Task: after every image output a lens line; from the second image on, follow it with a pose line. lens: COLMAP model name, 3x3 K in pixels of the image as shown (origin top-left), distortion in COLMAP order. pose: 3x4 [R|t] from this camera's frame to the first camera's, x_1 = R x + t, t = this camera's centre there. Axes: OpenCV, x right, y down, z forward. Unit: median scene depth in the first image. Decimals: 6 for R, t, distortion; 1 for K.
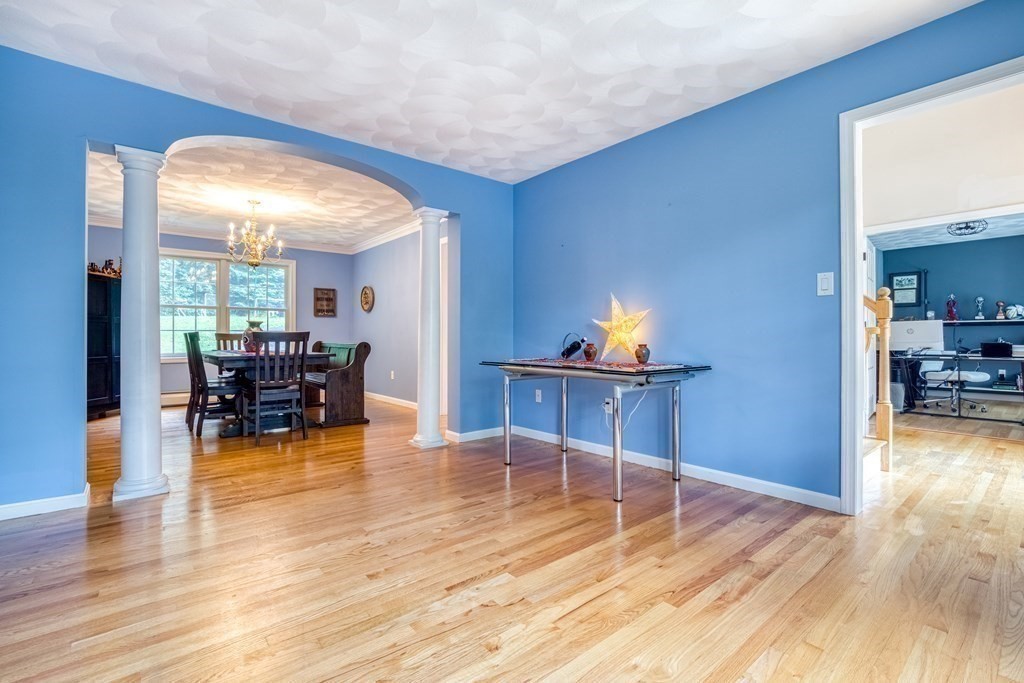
lens RADIAL K [[468.7, 0, 513.2], [0, 468.7, 343.8], [0, 0, 1]] dist [-0.013284, 0.001613]
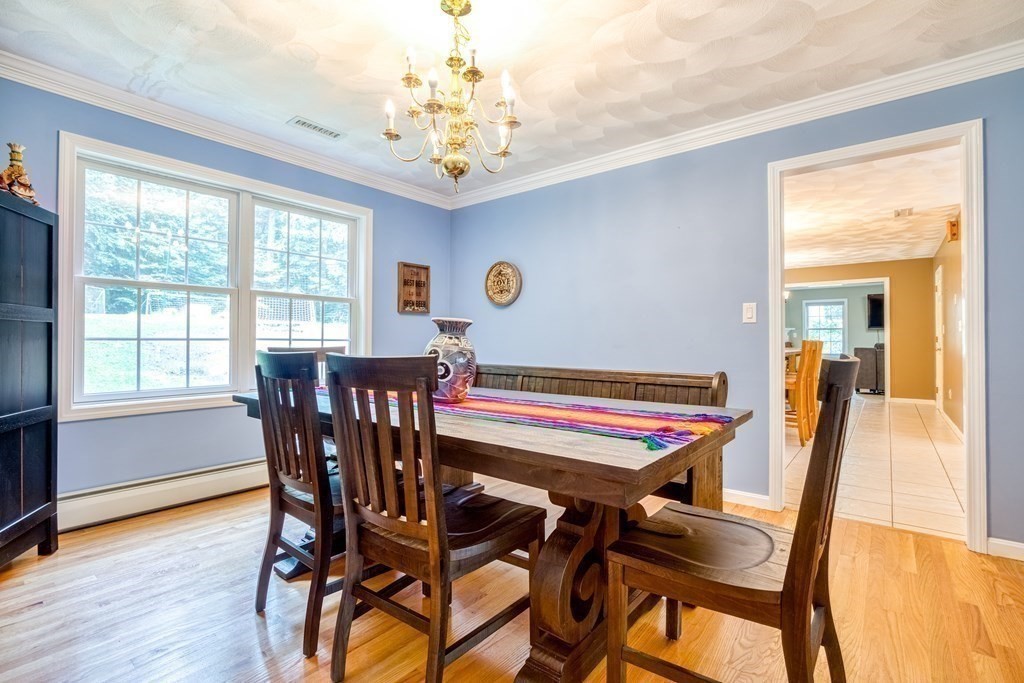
lens RADIAL K [[468.7, 0, 514.8], [0, 468.7, 345.4], [0, 0, 1]] dist [-0.013284, 0.001613]
pose [[0.980742, 0.000922, 0.195307, -0.397436], [-0.000203, 0.999993, -0.003702, -0.017866], [-0.195309, 0.003591, 0.980735, 0.420874]]
